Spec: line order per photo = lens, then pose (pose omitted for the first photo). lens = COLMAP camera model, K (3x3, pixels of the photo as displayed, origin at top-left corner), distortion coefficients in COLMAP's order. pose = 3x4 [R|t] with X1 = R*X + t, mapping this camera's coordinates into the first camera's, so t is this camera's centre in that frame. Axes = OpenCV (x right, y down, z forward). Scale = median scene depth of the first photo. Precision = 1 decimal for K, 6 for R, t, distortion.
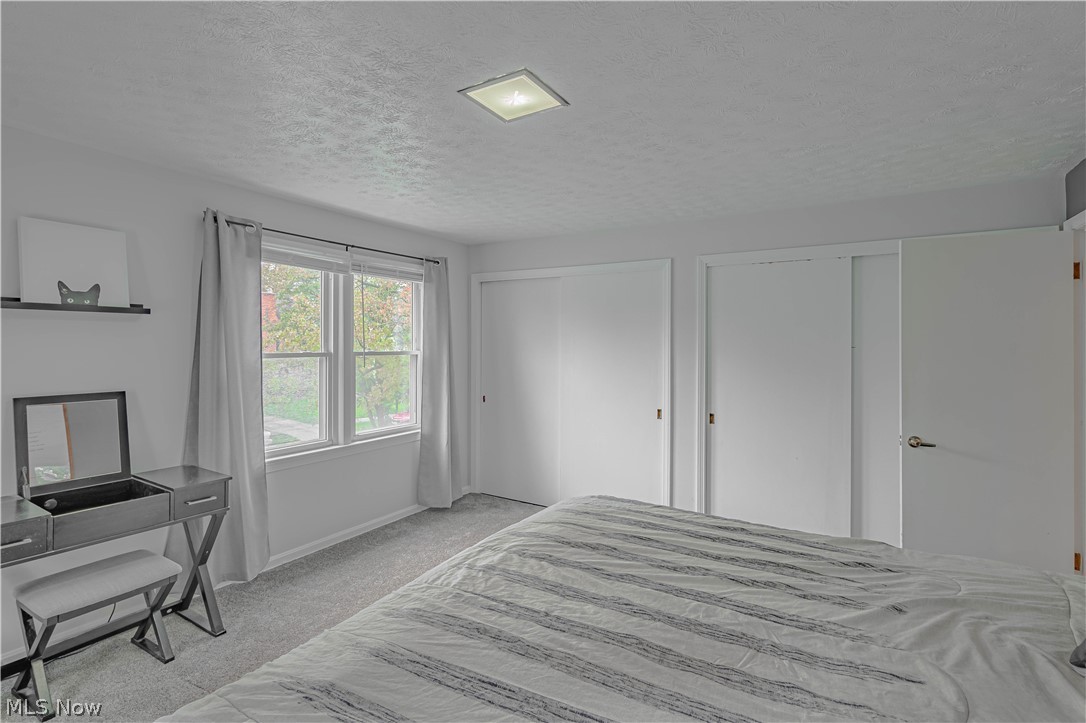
lens RADIAL K [[510.8, 0, 530.7], [0, 510.8, 345.5], [0, 0, 1]] dist [-0.026695, 0.010322]
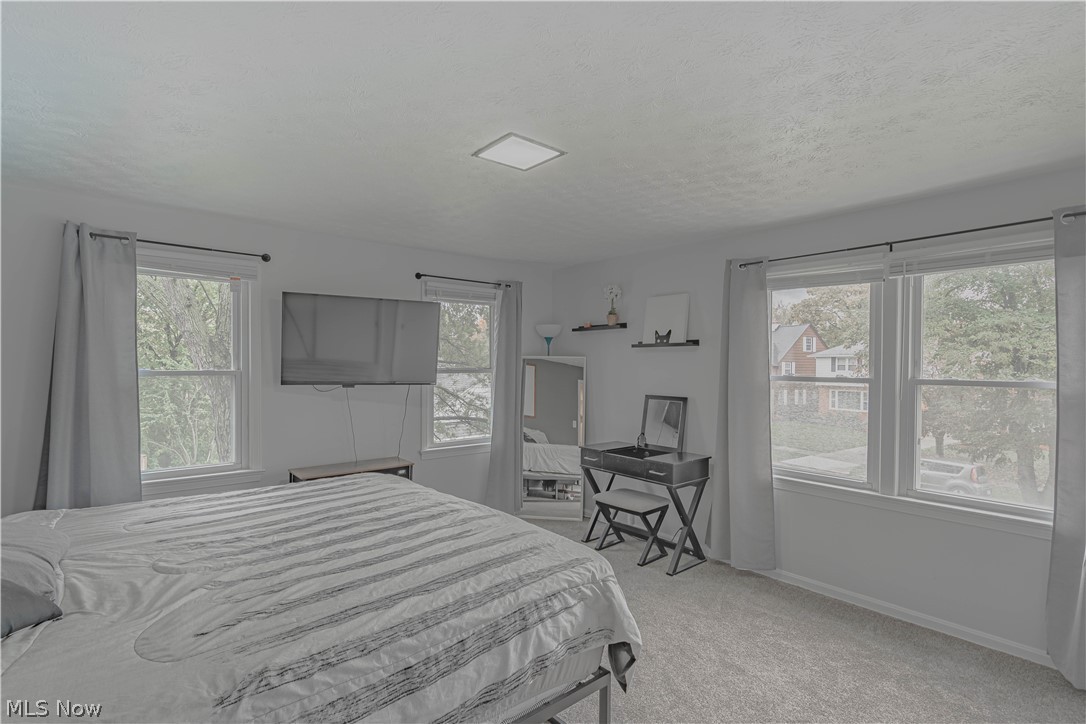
lens RADIAL K [[508.7, 0, 543.0], [0, 508.7, 362.0], [0, 0, 1]] dist [-0.050979, 0.009773]
pose [[-0.325209, -0.009251, -0.945597, 0.699842], [-0.012534, 0.999906, -0.005472, -0.001846], [0.945559, 0.010072, -0.325295, 0.954949]]
